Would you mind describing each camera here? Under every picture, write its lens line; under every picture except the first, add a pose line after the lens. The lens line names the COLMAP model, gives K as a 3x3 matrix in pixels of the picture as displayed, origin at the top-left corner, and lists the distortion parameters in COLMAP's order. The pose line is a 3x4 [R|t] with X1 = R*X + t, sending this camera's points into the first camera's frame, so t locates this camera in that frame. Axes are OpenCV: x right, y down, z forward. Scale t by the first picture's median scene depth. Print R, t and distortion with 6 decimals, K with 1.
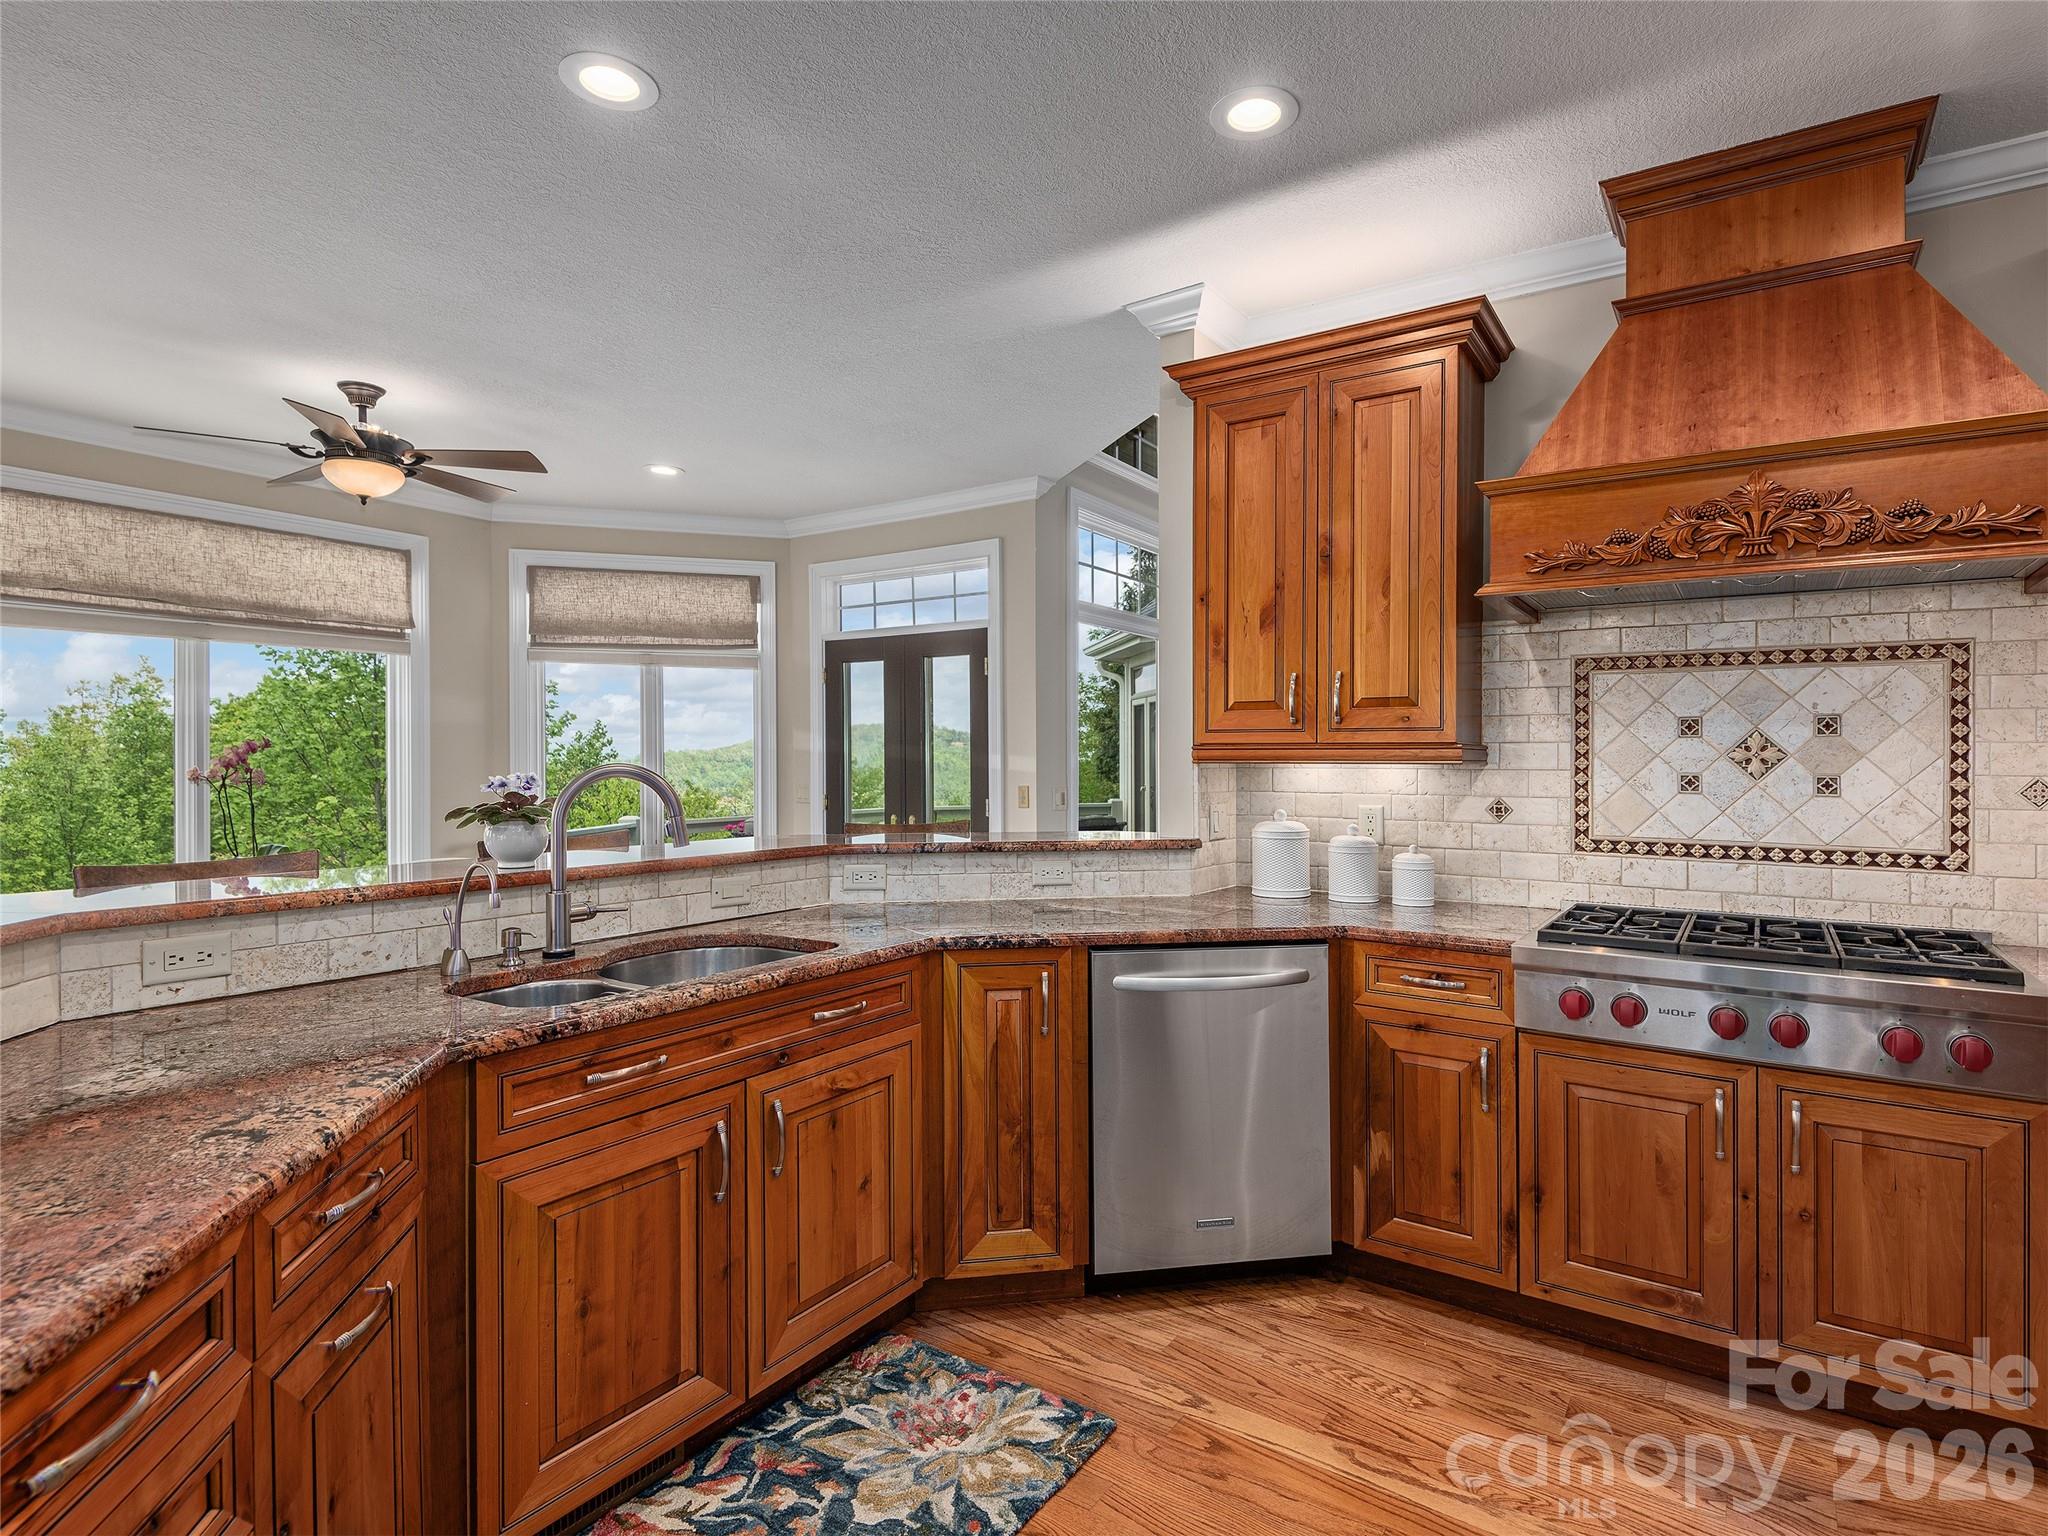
lens RADIAL K [[1053.2, 0, 1087.4], [0, 1053.2, 762.5], [0, 0, 1]] dist [0.034794, -0.019911]
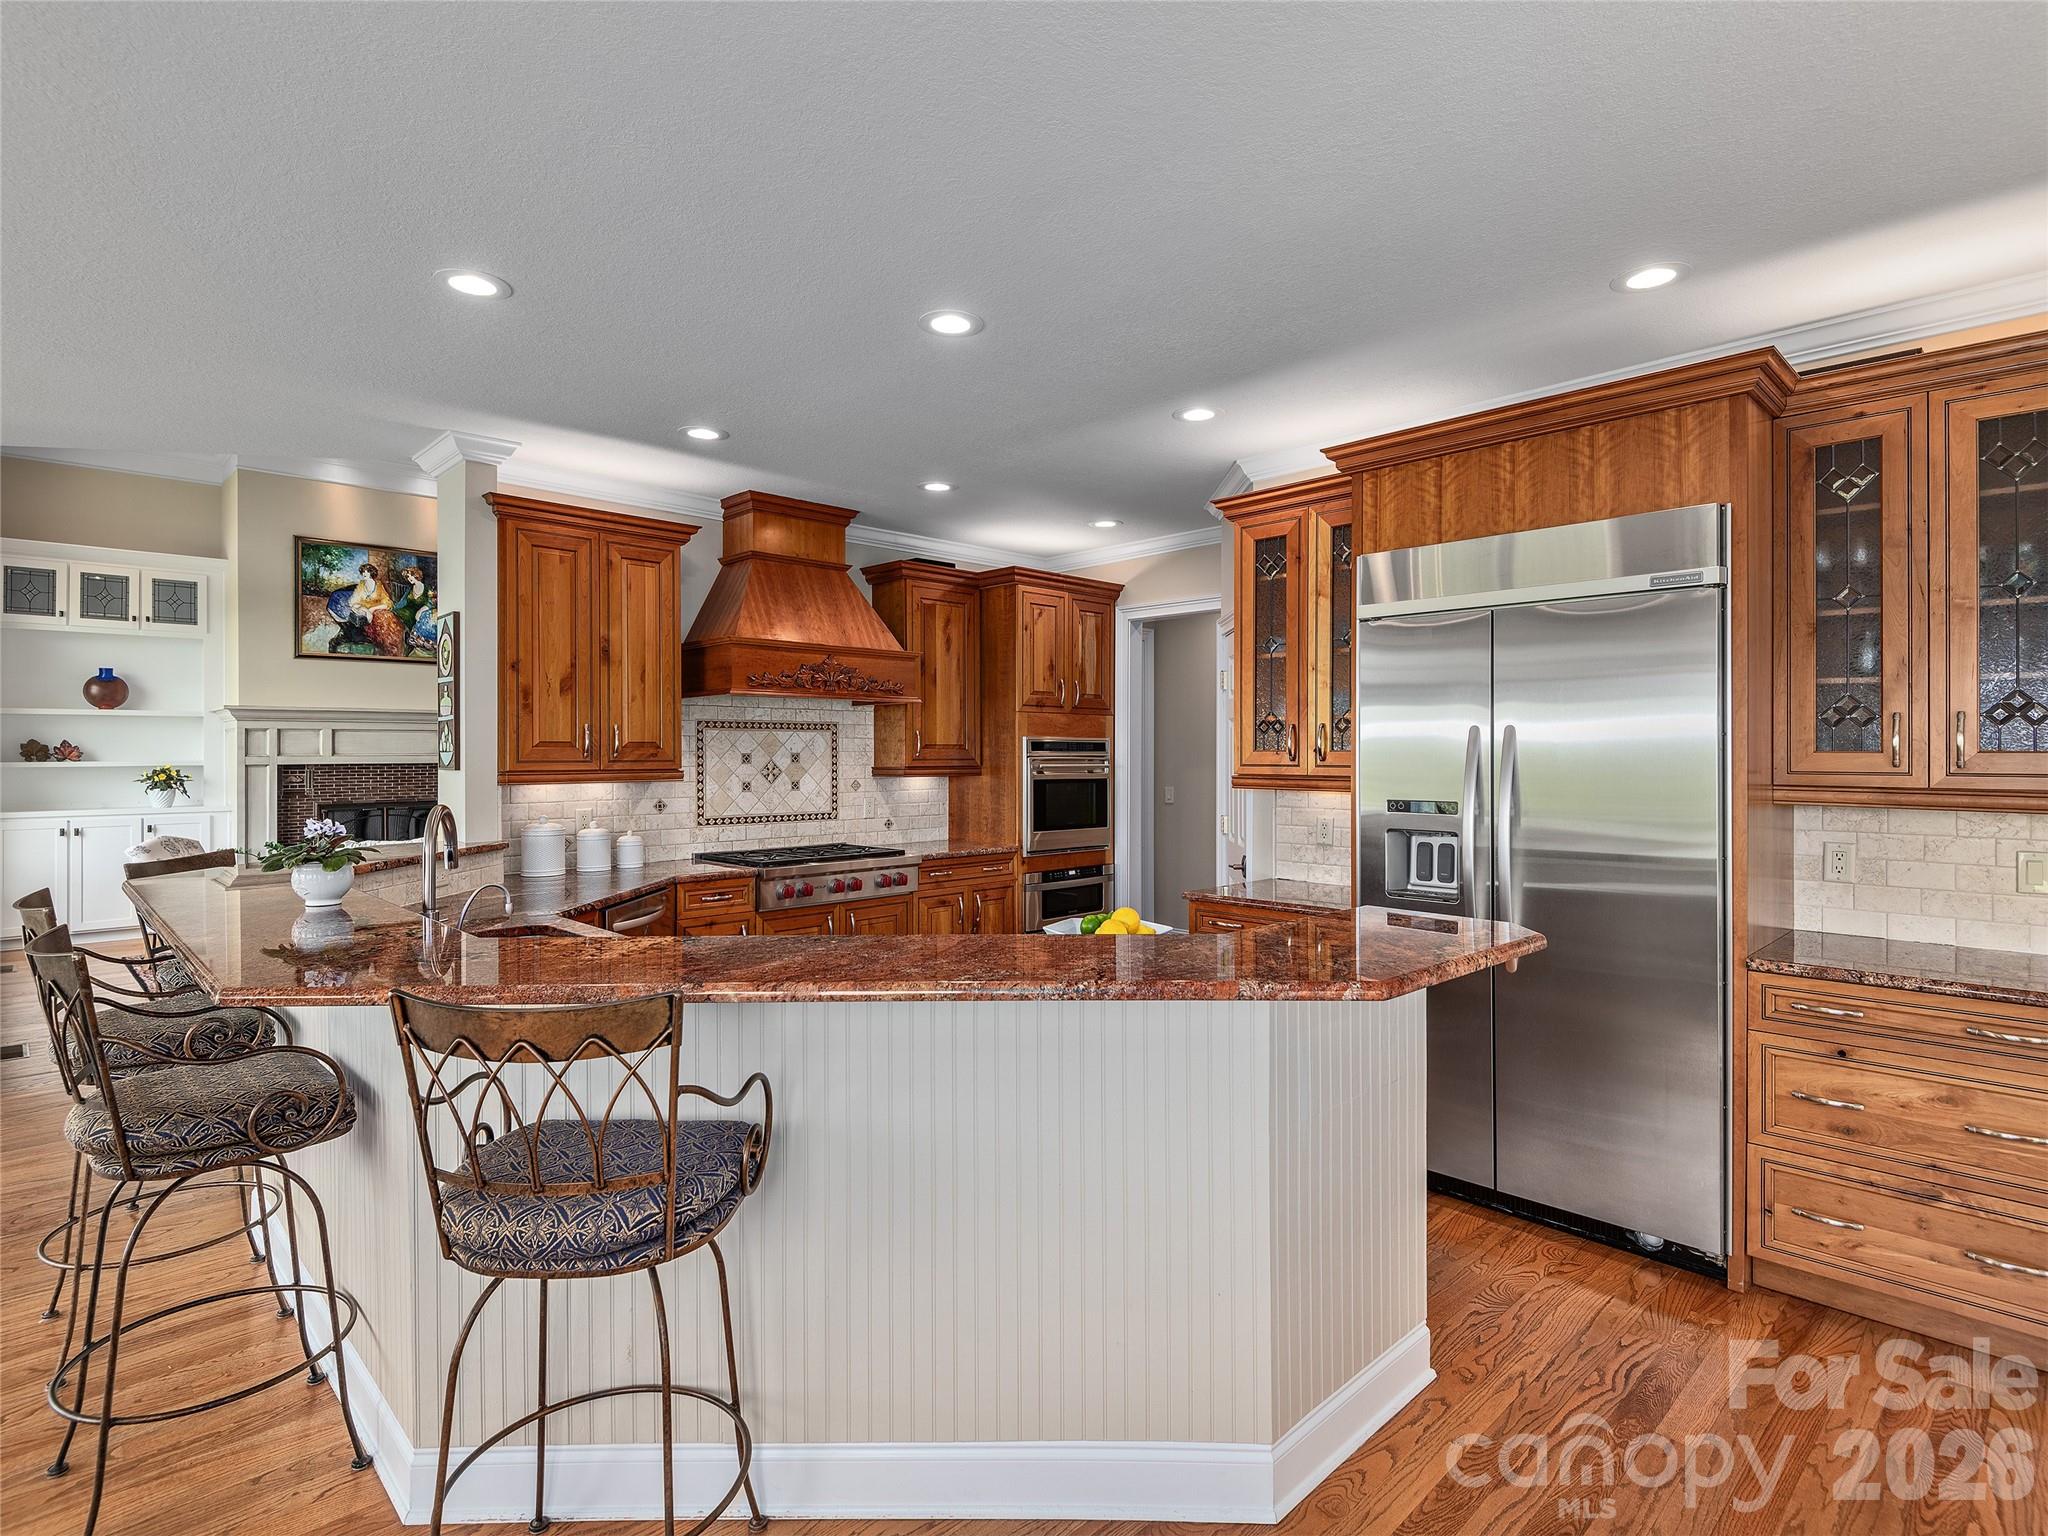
lens RADIAL K [[1053.2, 0, 1010.1], [0, 1053.2, 762.2], [0, 0, 1]] dist [0.034794, -0.019911]
pose [[0.245638, -0.014802, 0.969249, -1.231357], [0.007599, 0.999882, 0.013344, -0.048992], [-0.969332, 0.004087, 0.245722, 0.031824]]
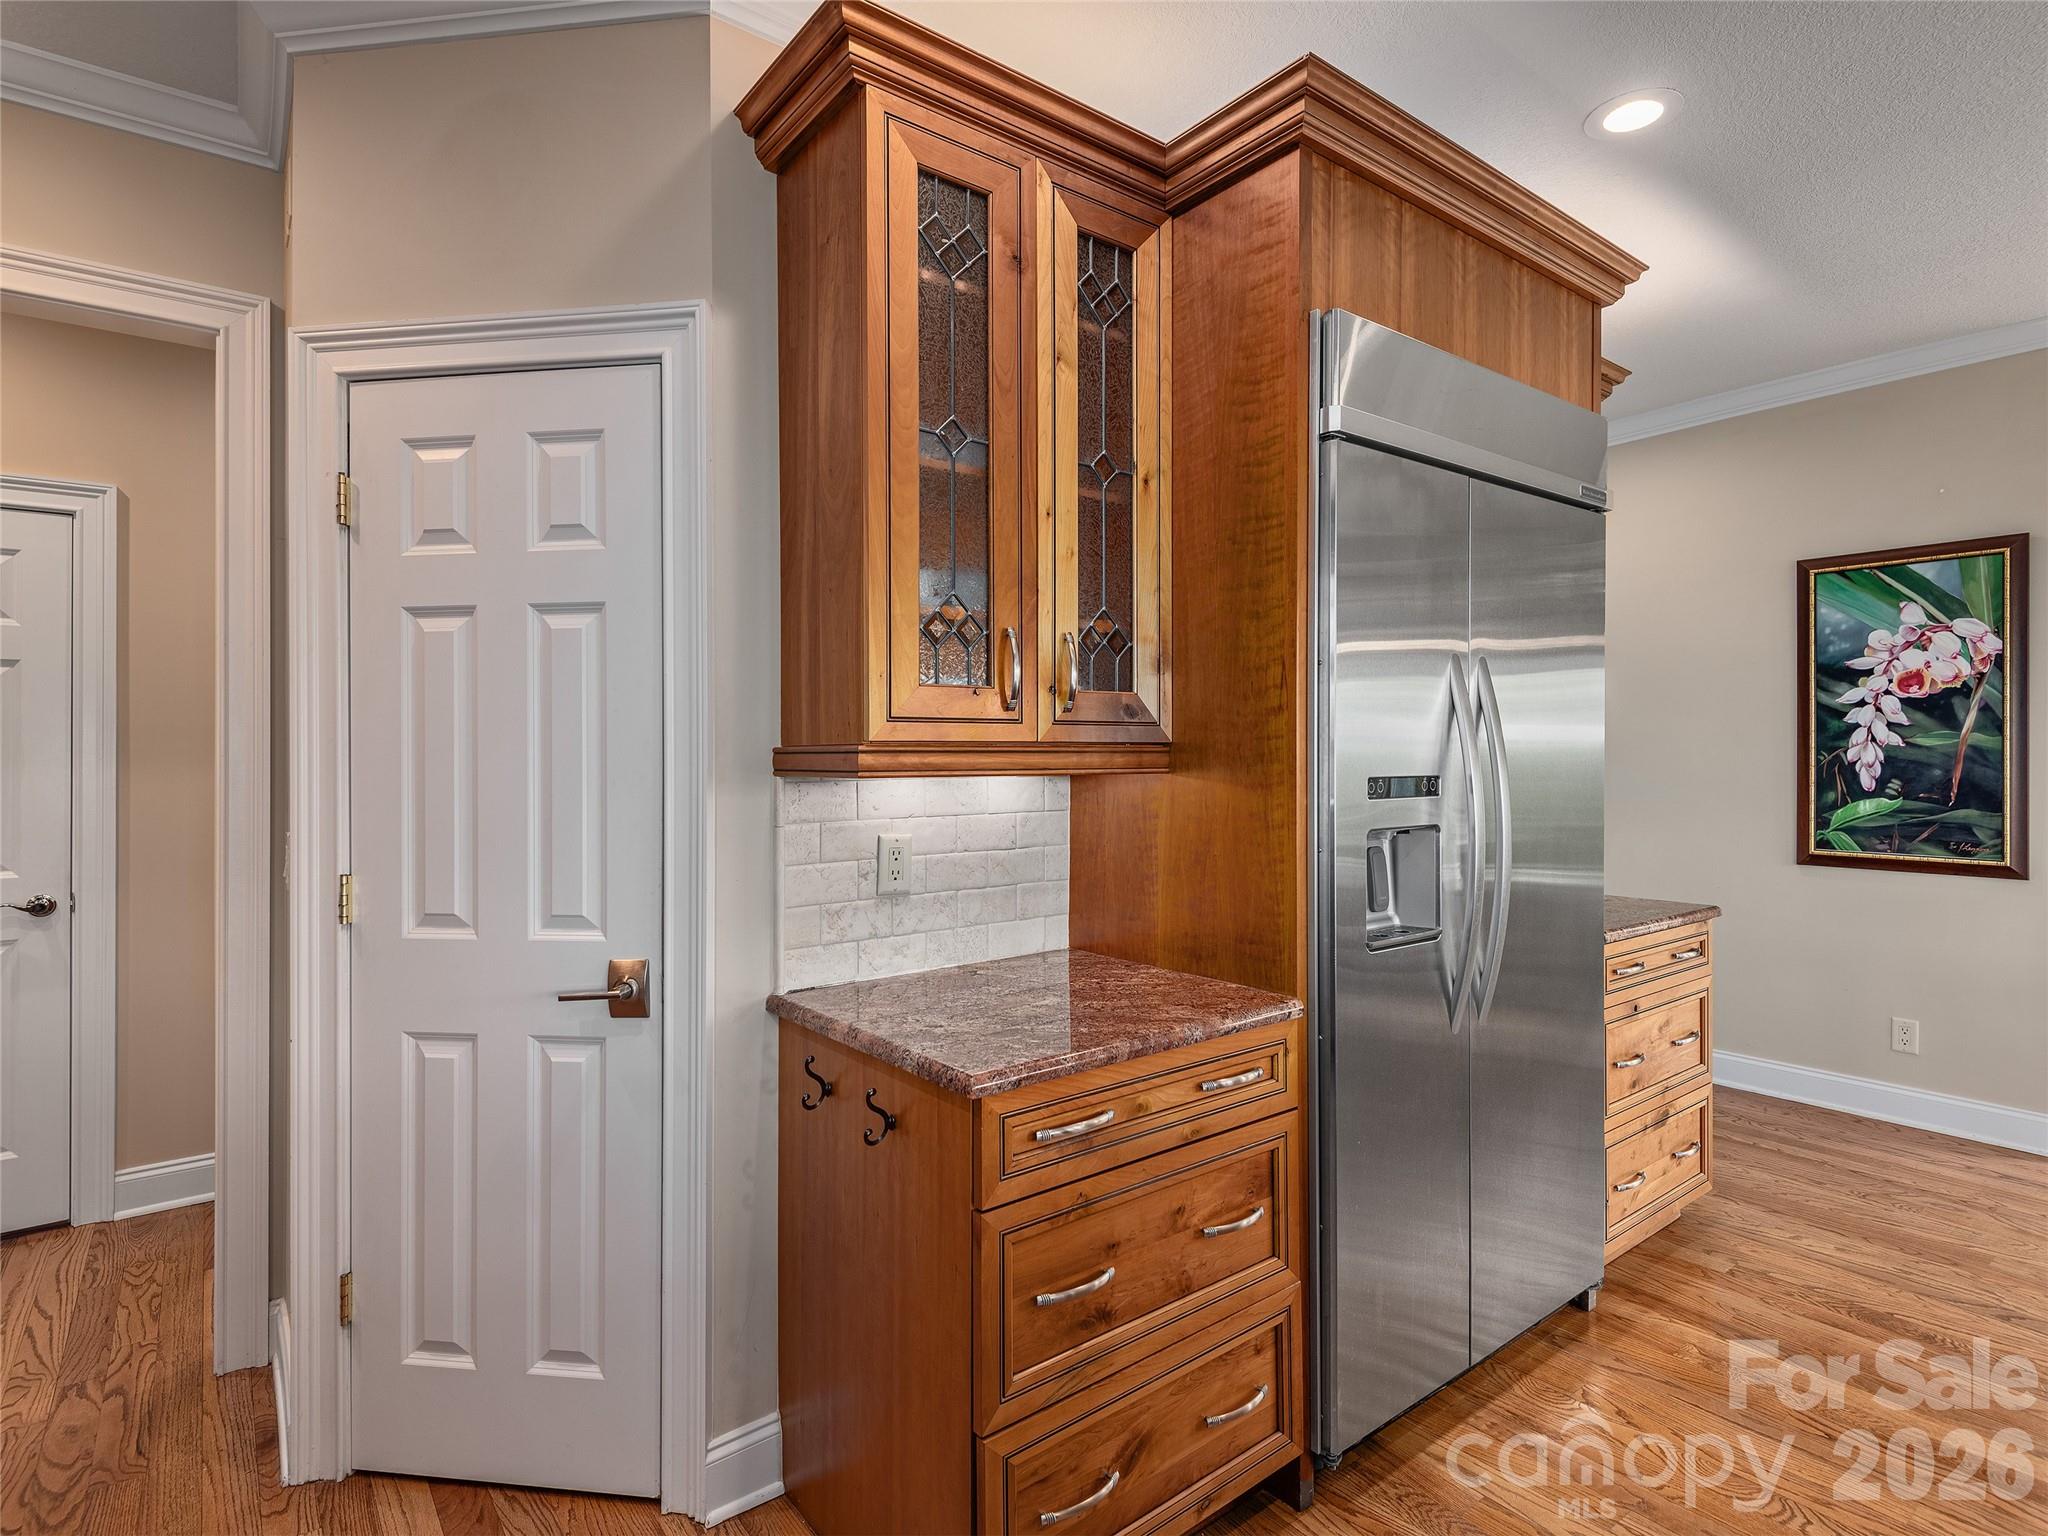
lens RADIAL K [[1053.2, 0, 1021.8], [0, 1053.2, 765.5], [0, 0, 1]] dist [0.034794, -0.019911]
pose [[-0.938253, -0.002633, 0.345940, 0.057652], [0.002734, 0.999883, 0.015025, -0.003779], [-0.345939, 0.015043, -0.938137, 0.626735]]
